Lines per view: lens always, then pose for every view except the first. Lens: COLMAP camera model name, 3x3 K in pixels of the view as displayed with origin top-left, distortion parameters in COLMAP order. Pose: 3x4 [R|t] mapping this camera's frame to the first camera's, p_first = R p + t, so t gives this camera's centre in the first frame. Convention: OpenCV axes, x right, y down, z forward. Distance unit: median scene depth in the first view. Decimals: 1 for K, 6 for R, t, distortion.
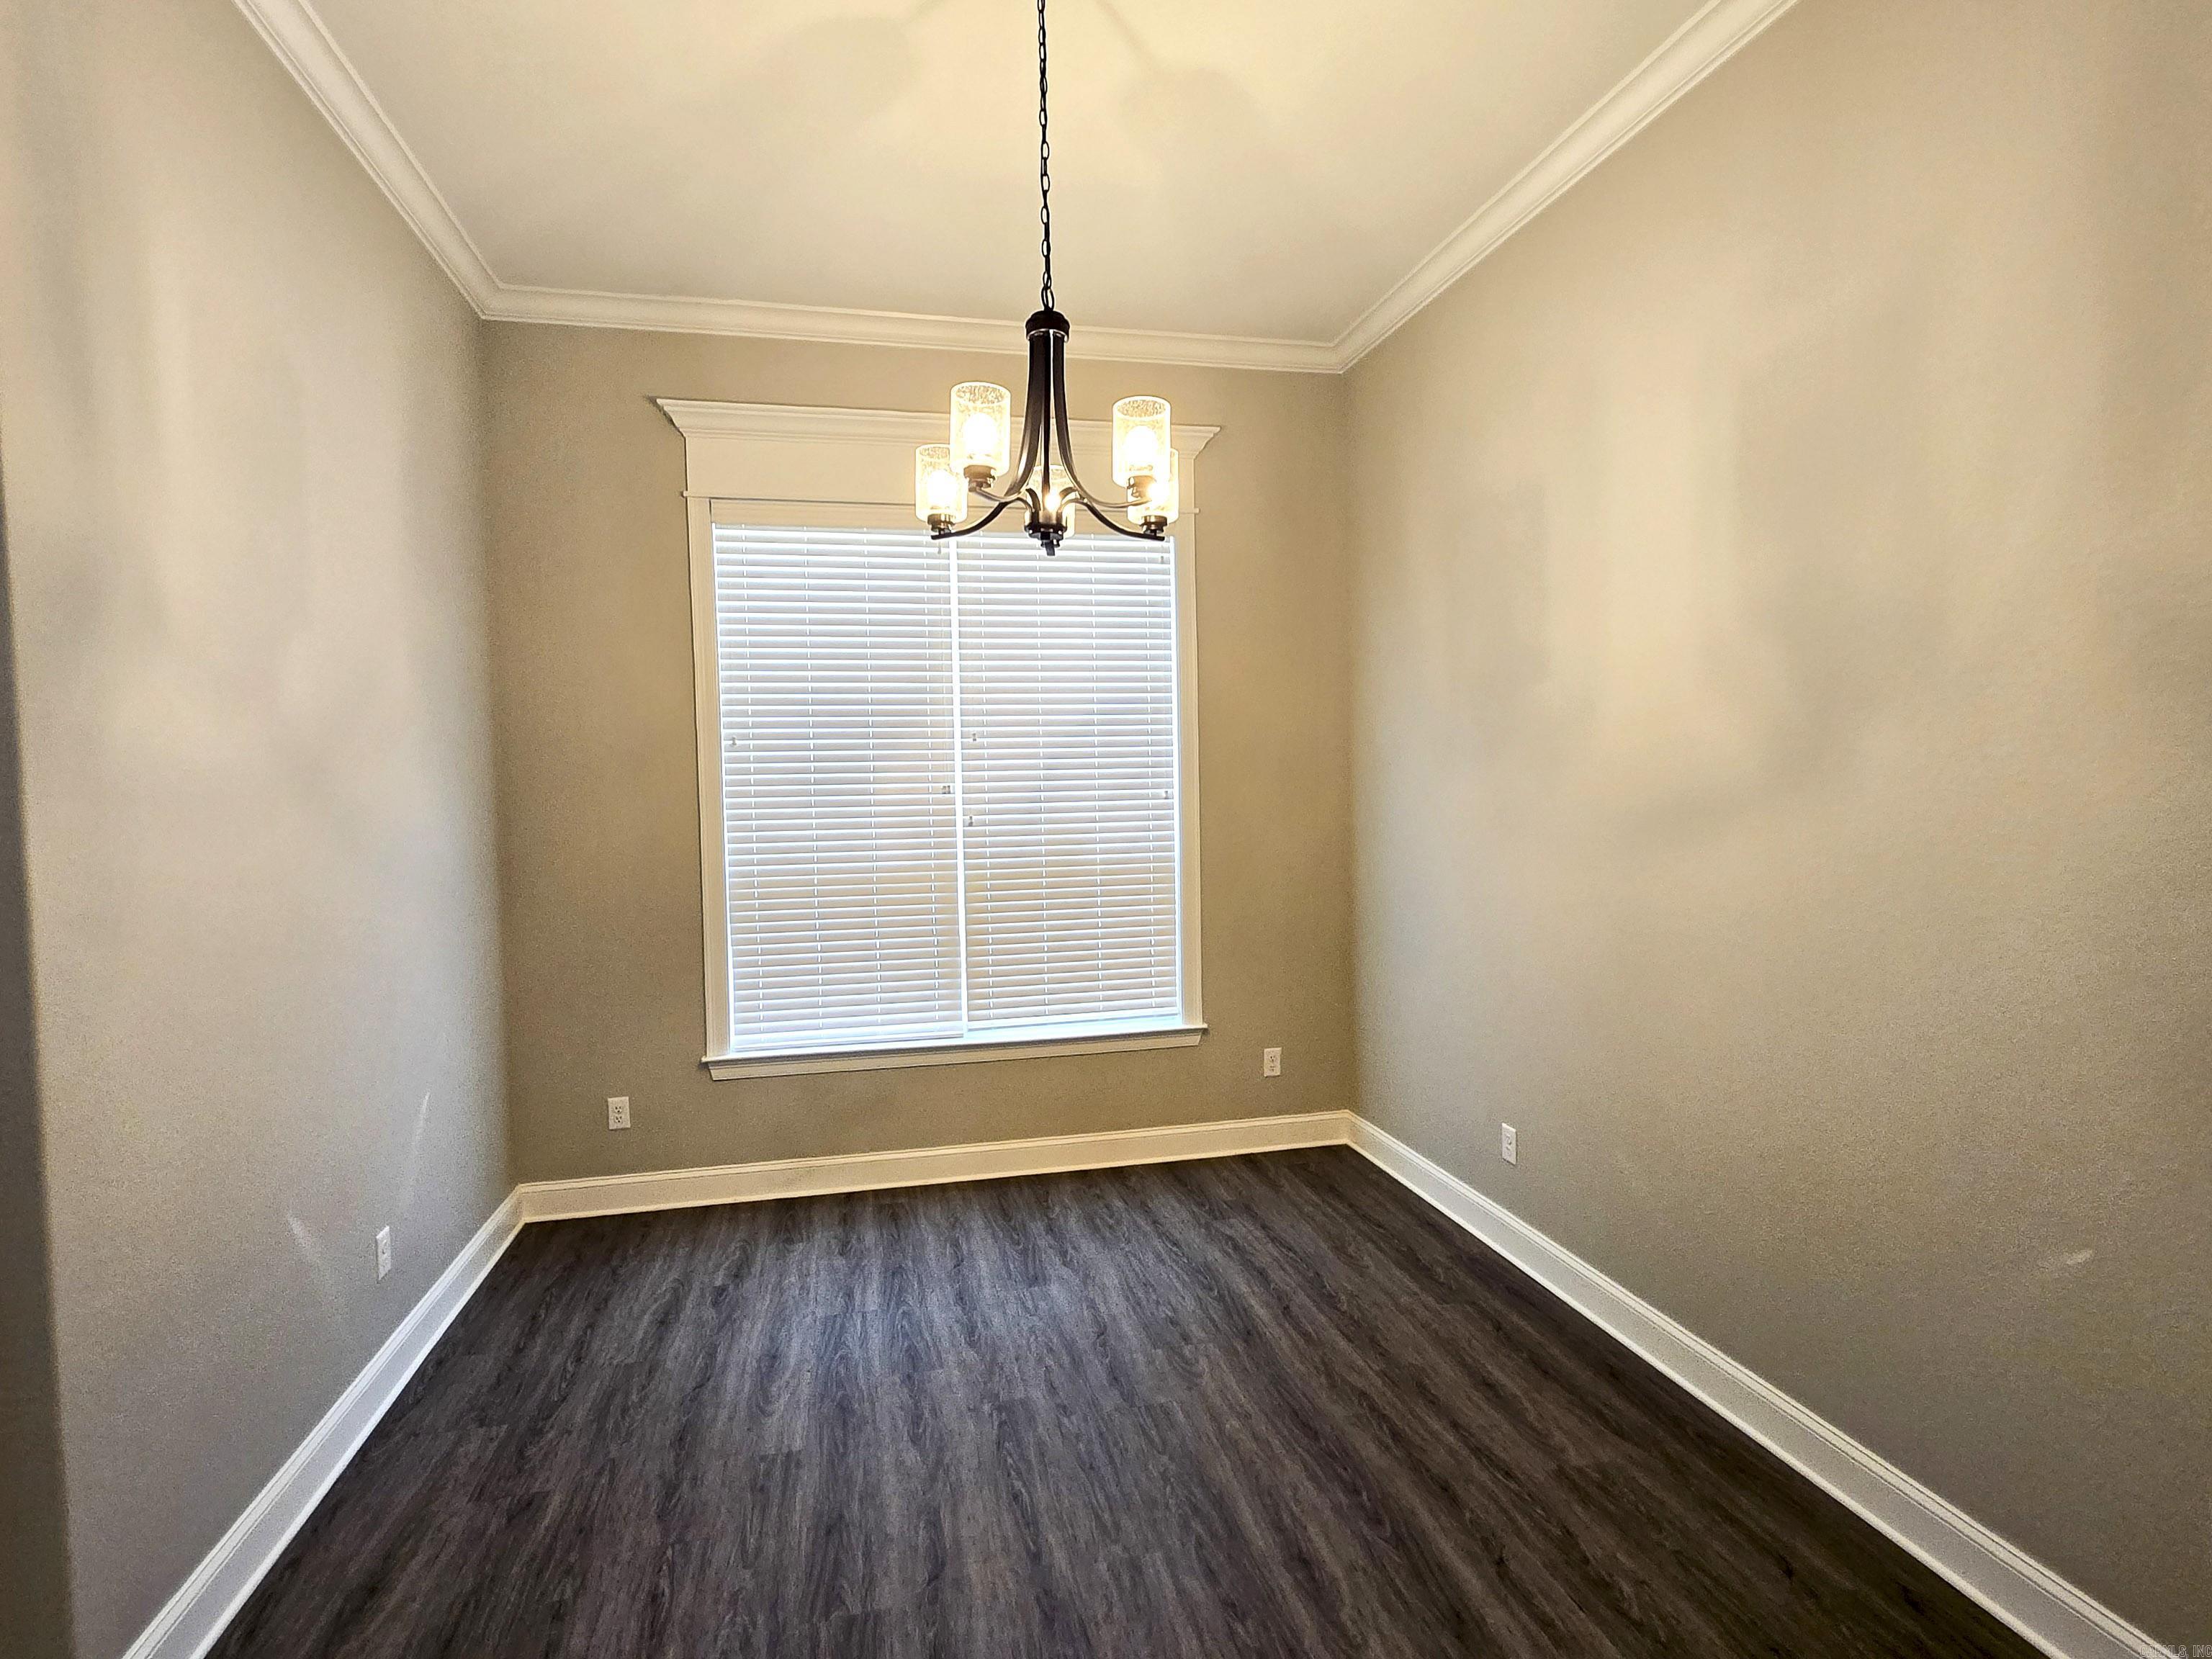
lens RADIAL K [[1063.9, 0, 1101.1], [0, 1063.9, 831.9], [0, 0, 1]] dist [0.017656, -0.000319]
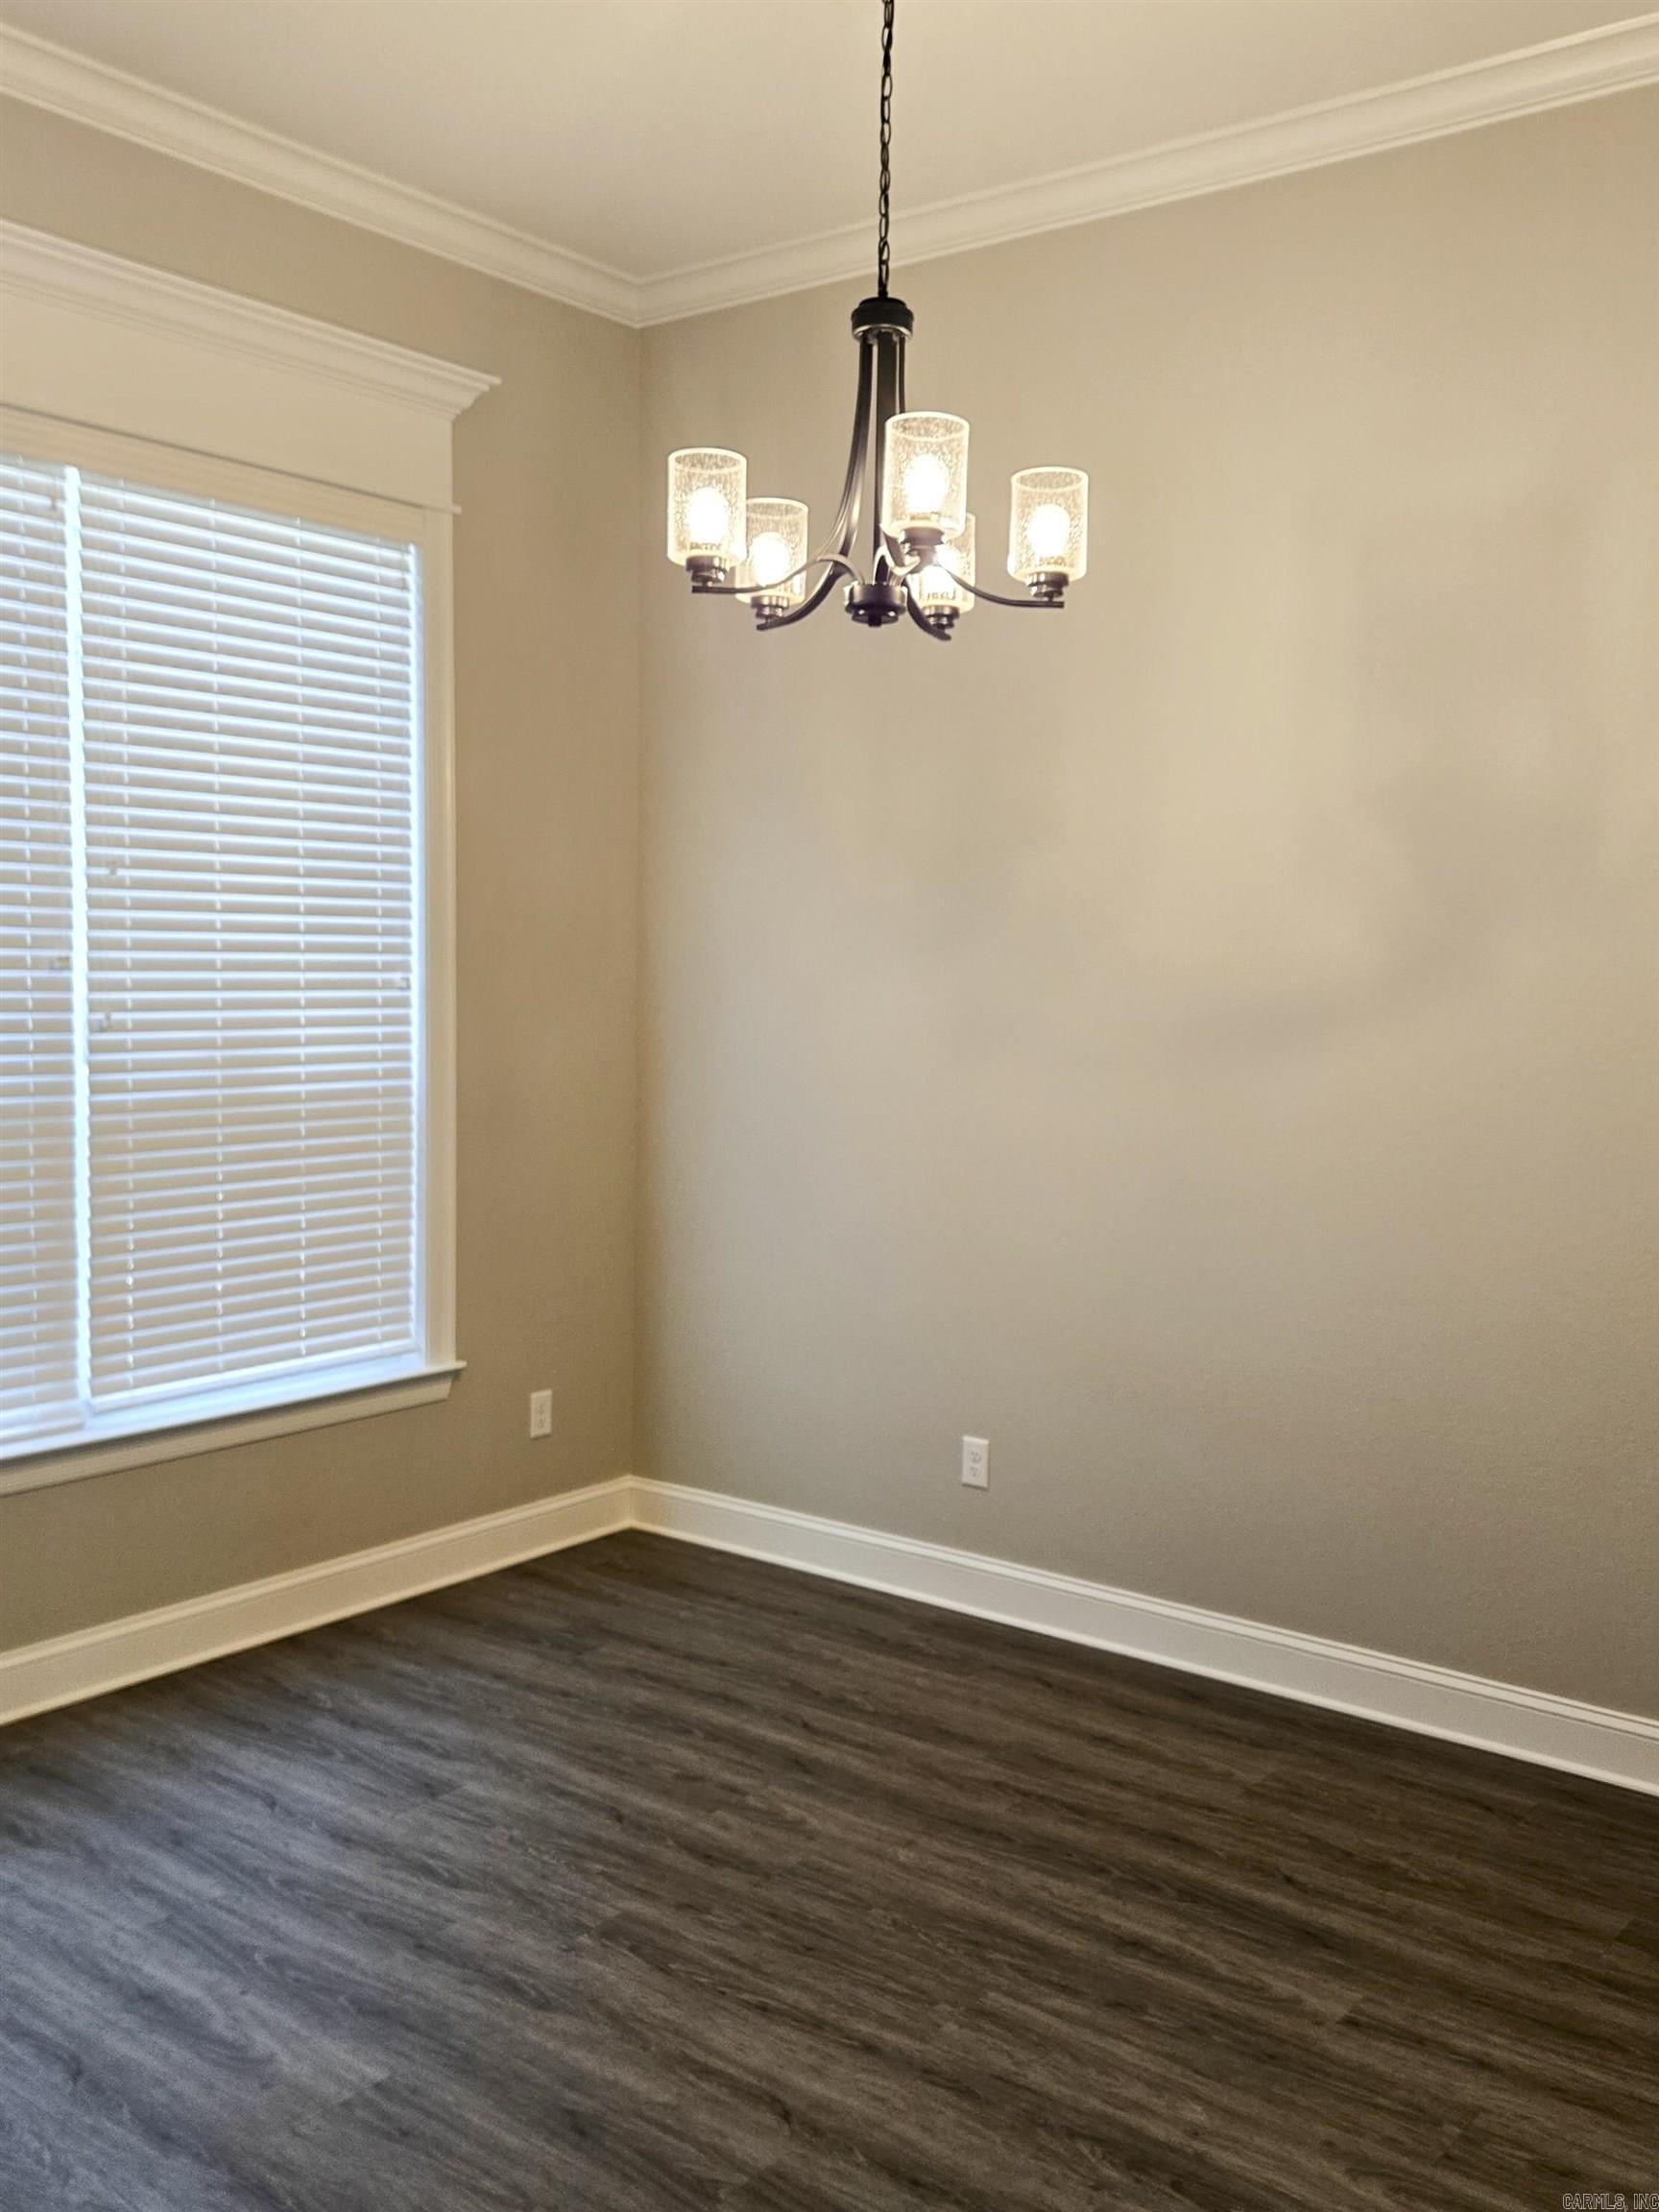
lens RADIAL K [[1960.1, 0, 829.5], [0, 1960.1, 1106.0], [0, 0, 1]] dist [0.083193, -0.072290]
pose [[0.775114, -0.015398, 0.631634, -0.602188], [-0.001400, 0.999659, 0.026087, 0.006588], [-0.631820, -0.021105, 0.774828, -0.001076]]
